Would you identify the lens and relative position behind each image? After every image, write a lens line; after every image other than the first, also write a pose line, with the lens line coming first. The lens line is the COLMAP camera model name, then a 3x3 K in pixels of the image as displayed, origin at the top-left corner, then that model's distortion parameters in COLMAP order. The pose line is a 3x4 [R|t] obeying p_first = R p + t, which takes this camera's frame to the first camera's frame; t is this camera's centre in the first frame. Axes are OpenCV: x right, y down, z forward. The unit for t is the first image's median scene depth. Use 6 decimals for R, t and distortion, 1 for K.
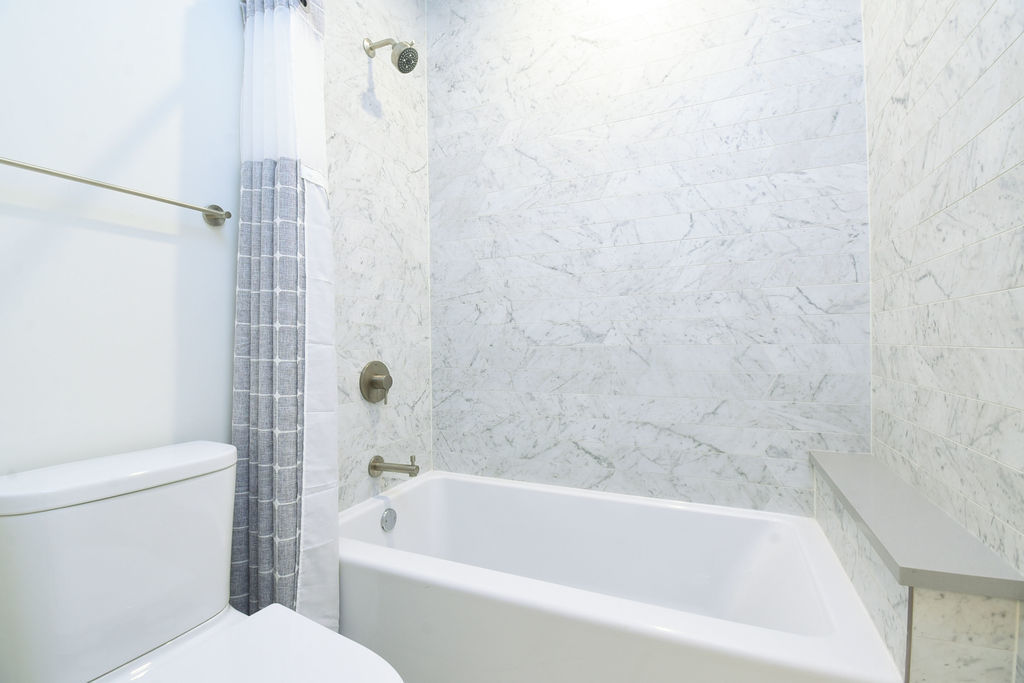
lens RADIAL K [[446.2, 0, 511.8], [0, 446.2, 344.2], [0, 0, 1]] dist [0.002851, -0.013483]
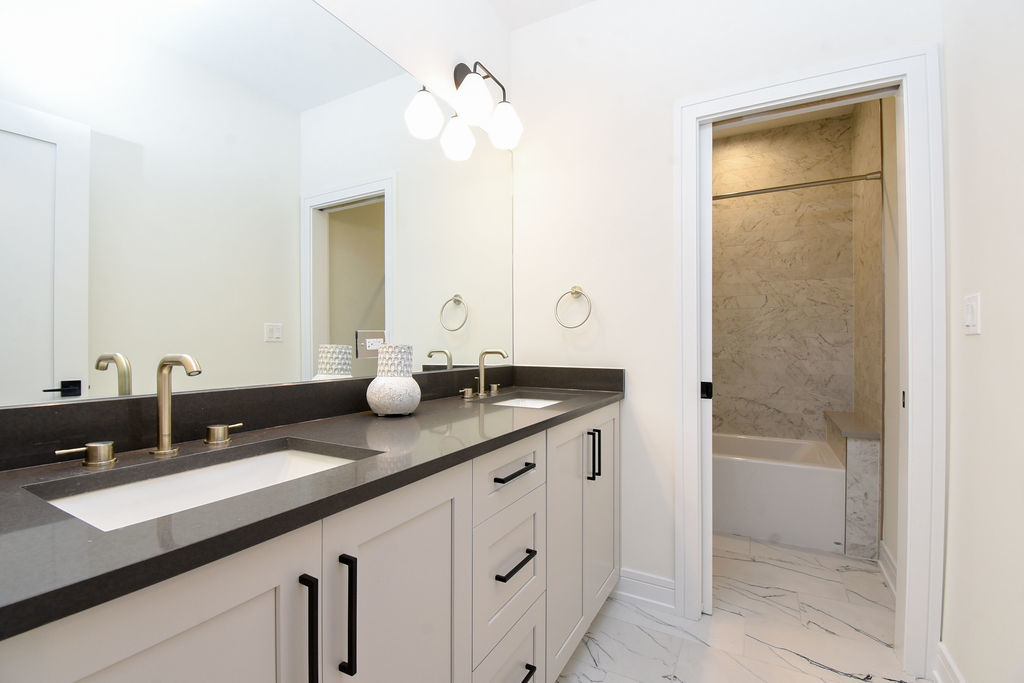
lens RADIAL K [[446.2, 0, 509.8], [0, 446.2, 344.5], [0, 0, 1]] dist [0.002851, -0.013483]
pose [[0.996214, 0.014349, -0.085740, -0.626378], [-0.014900, 0.999872, -0.005790, -0.040679], [0.085646, 0.007045, 0.996301, -1.204391]]
